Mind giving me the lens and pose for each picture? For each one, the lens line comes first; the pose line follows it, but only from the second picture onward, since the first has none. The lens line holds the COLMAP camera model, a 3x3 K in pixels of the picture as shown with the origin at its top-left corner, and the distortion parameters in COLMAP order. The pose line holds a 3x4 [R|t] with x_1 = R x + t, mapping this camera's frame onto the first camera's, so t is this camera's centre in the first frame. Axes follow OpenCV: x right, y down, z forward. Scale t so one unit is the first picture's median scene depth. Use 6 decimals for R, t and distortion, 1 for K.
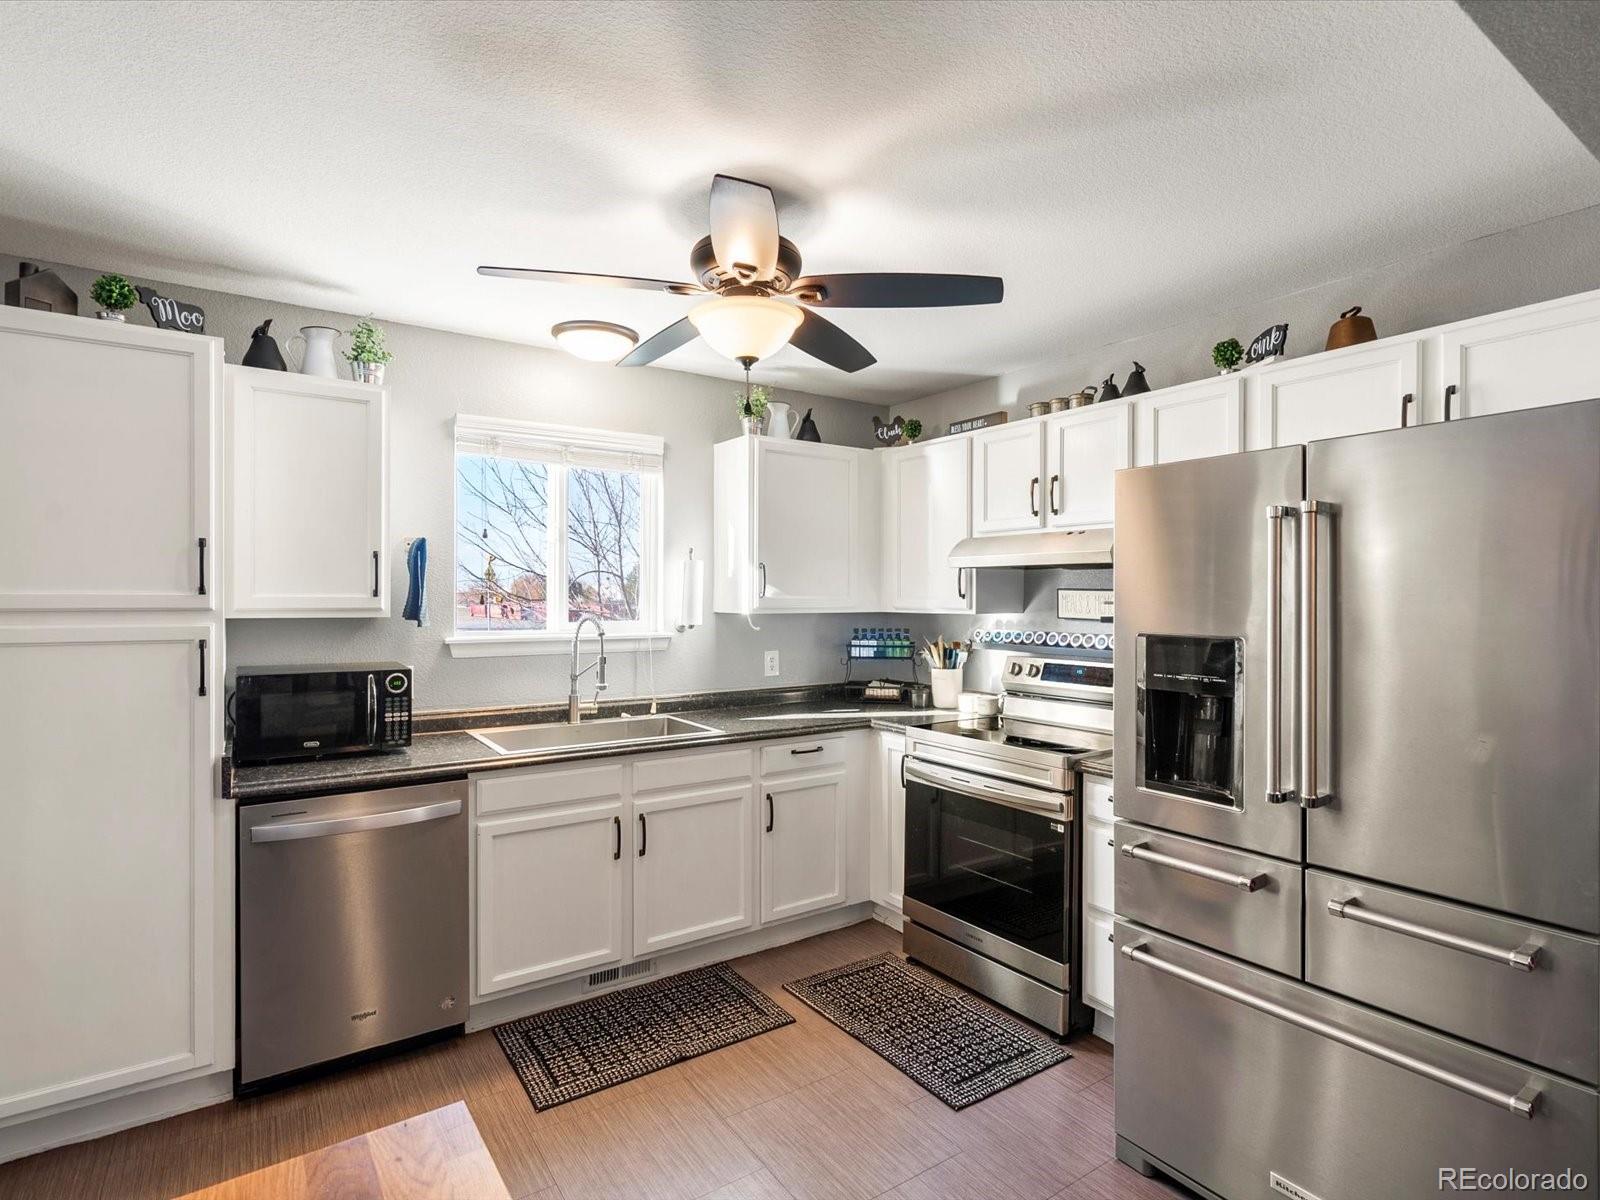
lens RADIAL K [[817.7, 0, 796.1], [0, 817.7, 600.9], [0, 0, 1]] dist [0.003290, 0.000338]
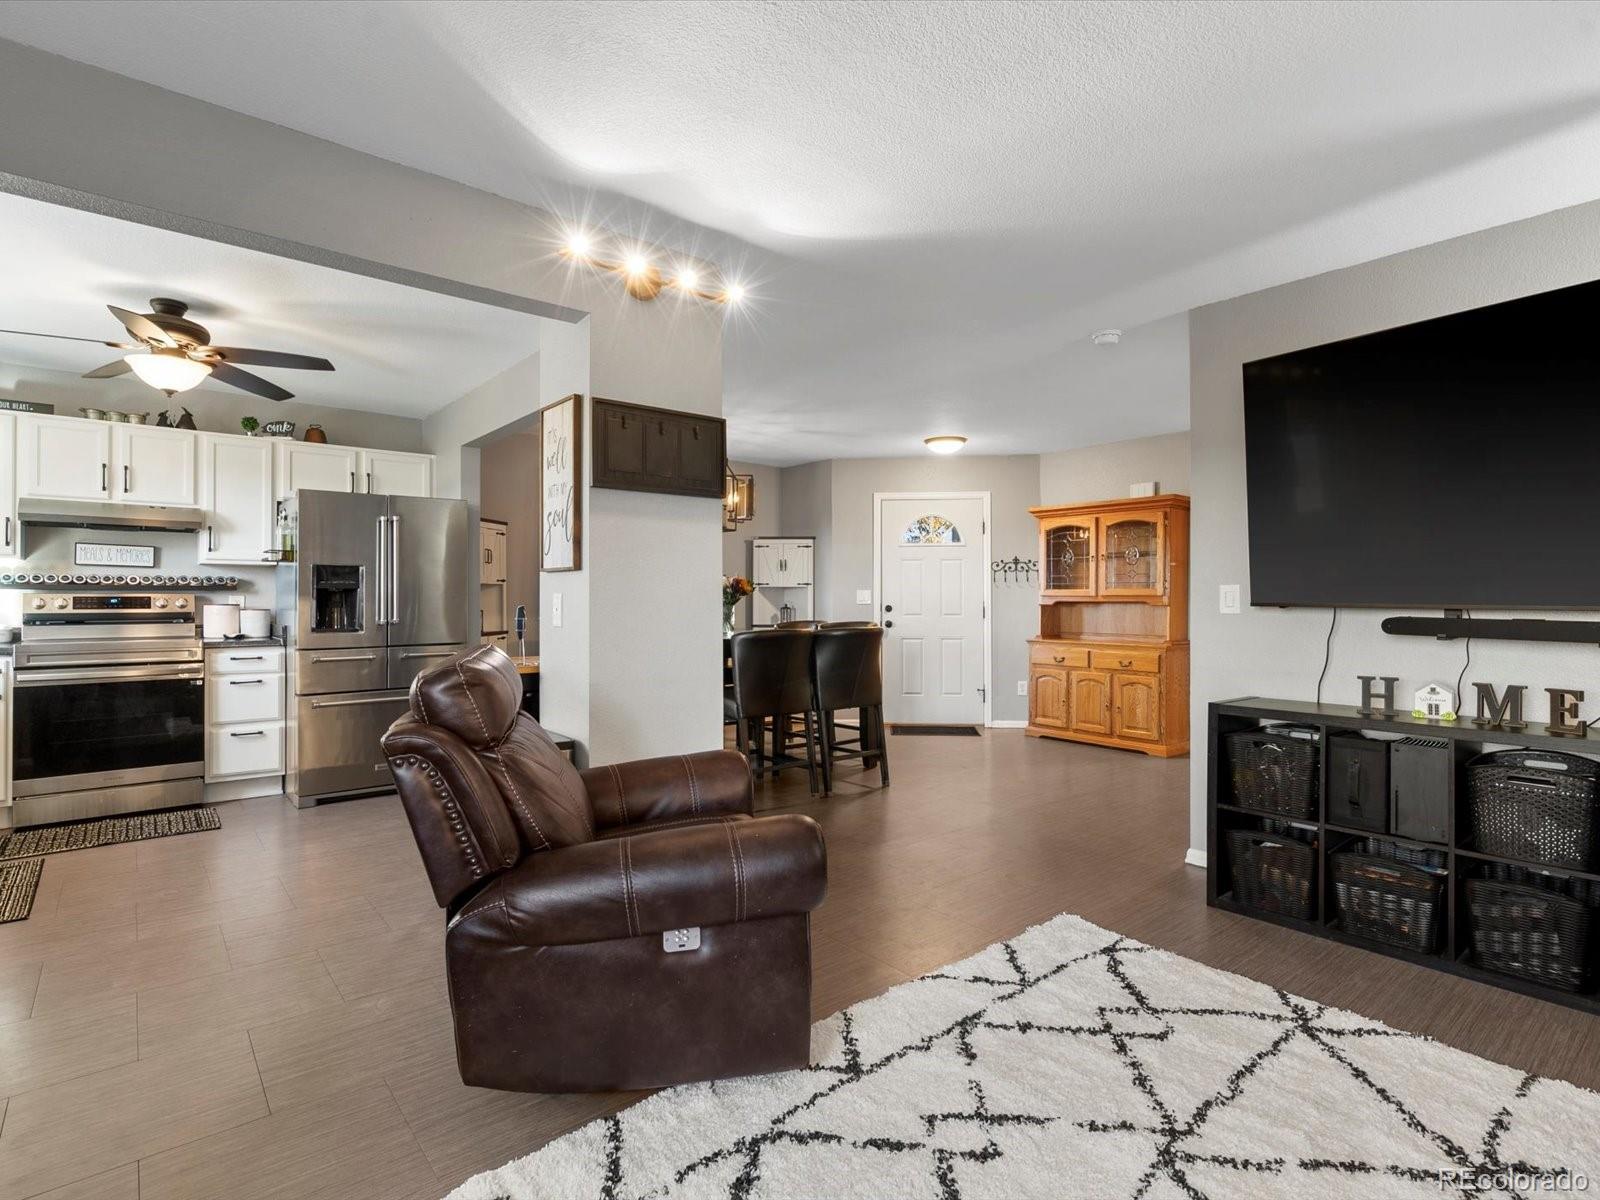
lens RADIAL K [[817.7, 0, 798.1], [0, 817.7, 600.0], [0, 0, 1]] dist [0.003290, 0.000338]
pose [[-0.087538, -0.001299, 0.996160, -1.347662], [0.001812, 0.999997, 0.001463, 0.096314], [-0.996160, 0.001933, -0.087535, -0.091827]]
